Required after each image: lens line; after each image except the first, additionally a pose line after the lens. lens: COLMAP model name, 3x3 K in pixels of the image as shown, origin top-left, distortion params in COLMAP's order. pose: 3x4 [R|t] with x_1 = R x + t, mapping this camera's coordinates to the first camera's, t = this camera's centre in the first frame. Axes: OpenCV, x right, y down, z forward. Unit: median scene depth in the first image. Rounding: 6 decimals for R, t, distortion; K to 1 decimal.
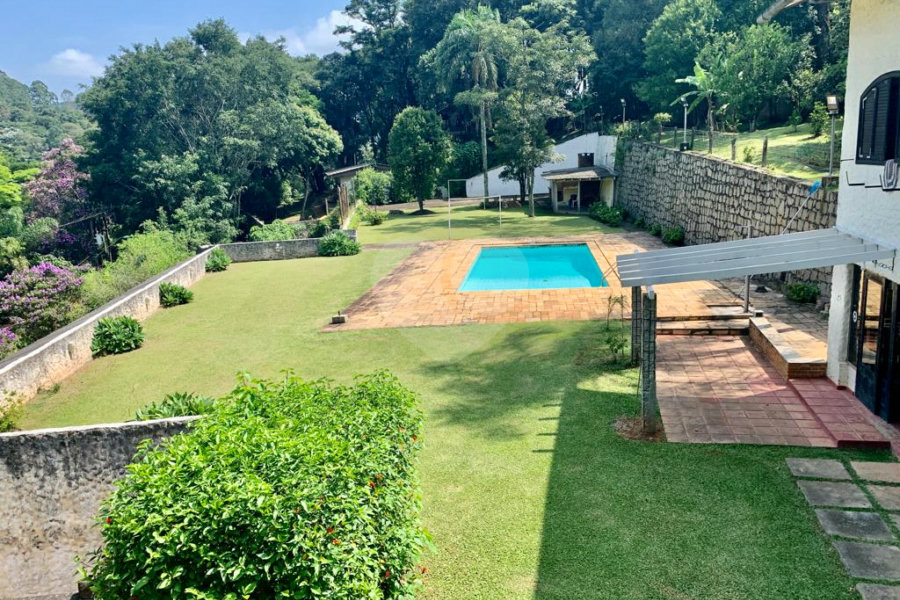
lens RADIAL K [[683.5, 0, 453.4], [0, 683.5, 301.3], [0, 0, 1]] dist [0.053712, -0.061342]
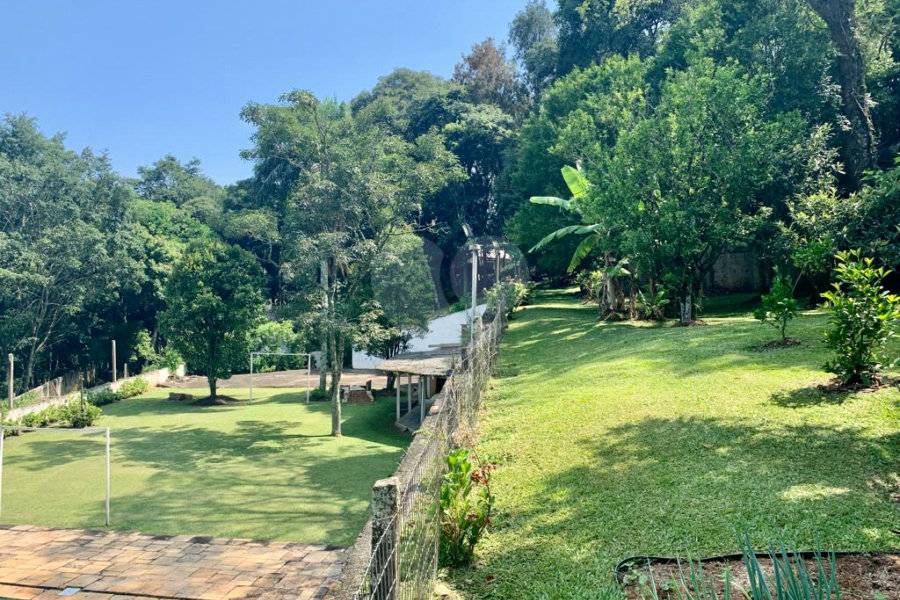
lens RADIAL K [[683.5, 0, 444.9], [0, 683.5, 297.6], [0, 0, 1]] dist [0.053712, -0.061342]
pose [[0.996562, 0.055072, -0.061900, 0.211471], [-0.066727, 0.976353, -0.205625, -0.112470], [0.049112, 0.209048, 0.976671, 0.399773]]
